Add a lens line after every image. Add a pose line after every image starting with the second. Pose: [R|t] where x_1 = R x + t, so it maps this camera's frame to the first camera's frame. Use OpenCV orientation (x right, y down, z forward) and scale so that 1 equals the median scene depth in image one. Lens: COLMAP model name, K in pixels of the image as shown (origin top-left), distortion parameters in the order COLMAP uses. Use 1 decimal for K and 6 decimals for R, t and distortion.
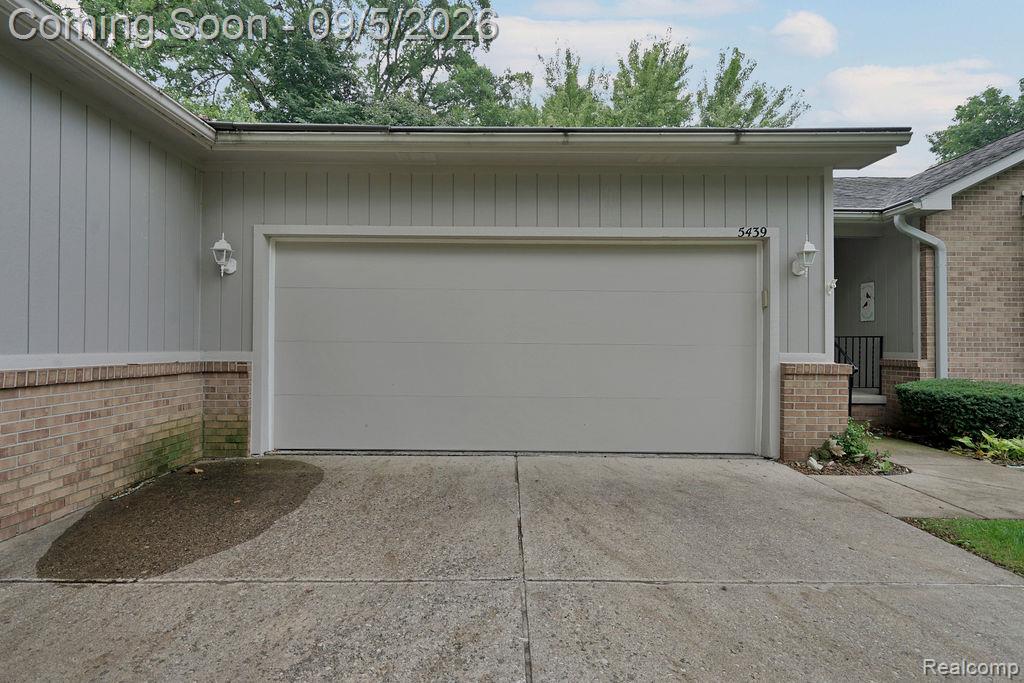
lens RADIAL K [[500.8, 0, 509.6], [0, 500.8, 340.4], [0, 0, 1]] dist [-0.001056, 0.001068]
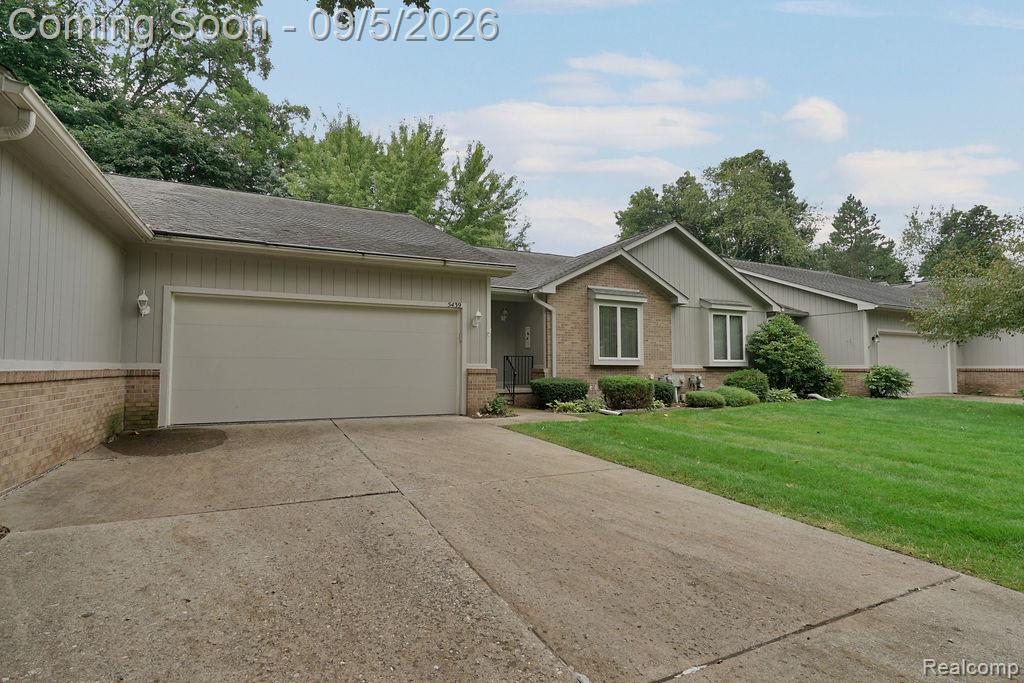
lens RADIAL K [[500.8, 0, 509.6], [0, 500.8, 340.4], [0, 0, 1]] dist [-0.001056, 0.001068]
pose [[0.900823, 0.018298, 0.433801, -0.147430], [-0.000537, 0.999158, -0.041029, 0.010361], [-0.434186, 0.036727, 0.900074, -0.692630]]
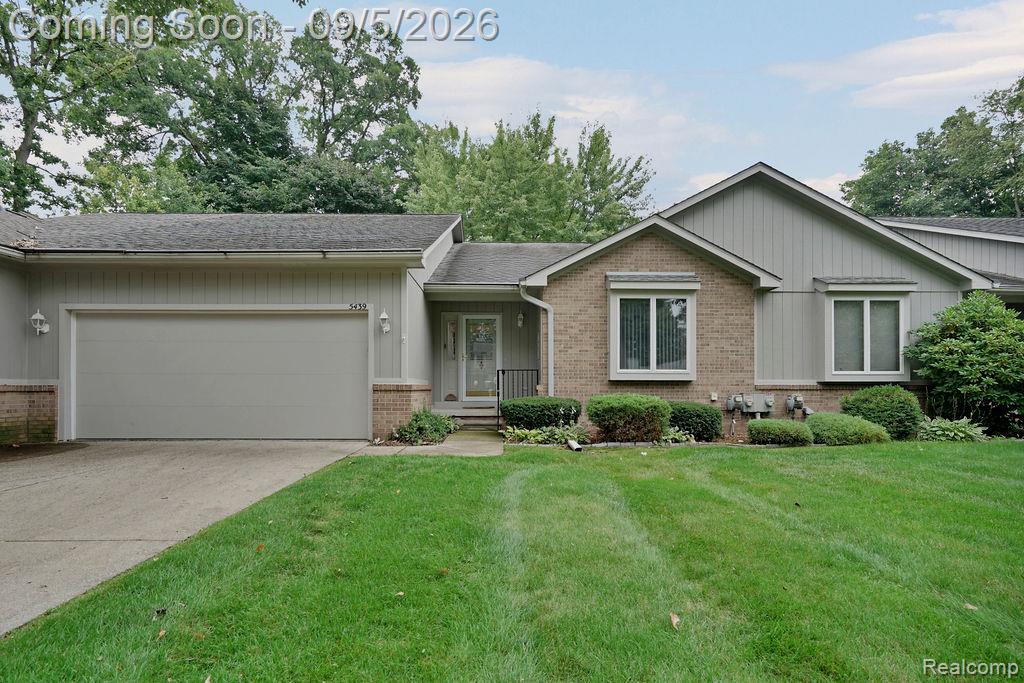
lens RADIAL K [[515.6, 0, 505.1], [0, 515.6, 385.3], [0, 0, 1]] dist [-0.000856, 0.001195]
pose [[0.999921, -0.006590, 0.010710, 0.703120], [0.006532, 0.999964, 0.005431, 0.030985], [-0.010746, -0.005361, 0.999928, -0.542517]]
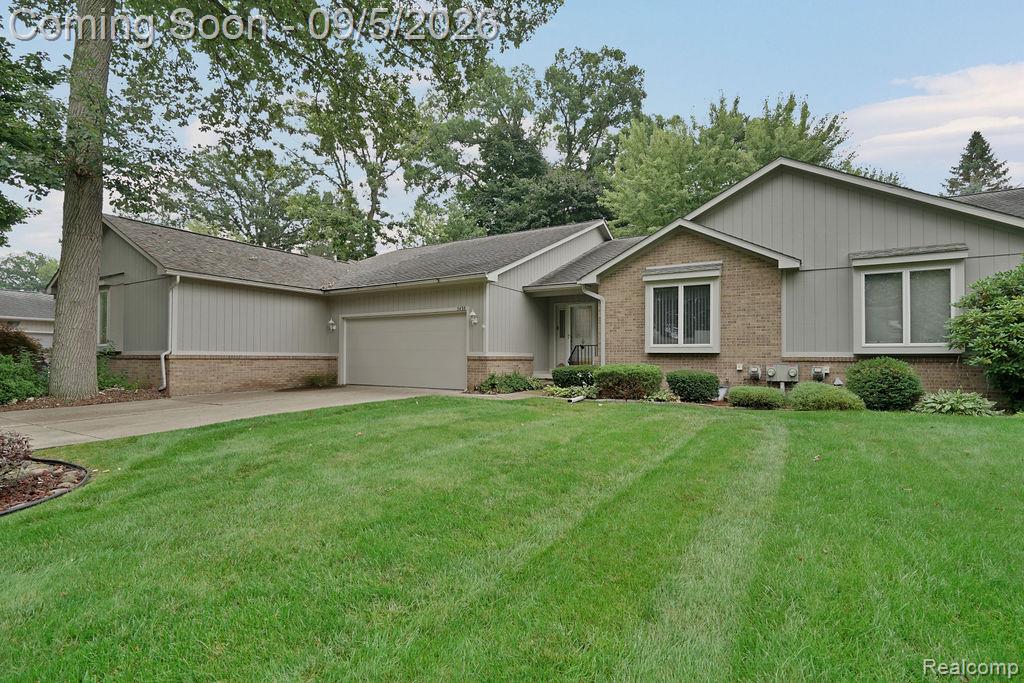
lens RADIAL K [[494.4, 0, 501.5], [0, 494.4, 355.1], [0, 0, 1]] dist [-0.000890, 0.000133]
pose [[0.849745, -0.006173, -0.527158, 1.543554], [0.005529, 0.999981, -0.002798, 0.036396], [0.527165, -0.000537, 0.849763, -0.877757]]
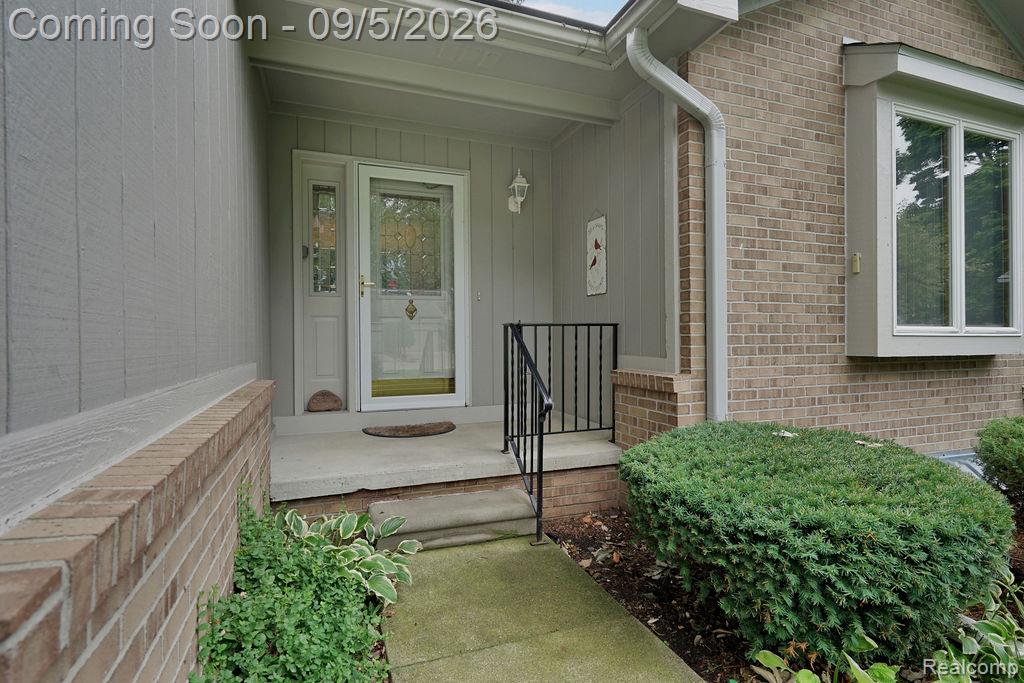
lens RADIAL K [[512.8, 0, 512.0], [0, 512.8, 341.5], [0, 0, 1]] dist [-0.001416, 0.000049]
pose [[0.936495, -0.011435, 0.350494, 0.524194], [0.005731, 0.999834, 0.017309, 0.000082], [-0.350633, -0.014201, 0.936405, 0.627612]]
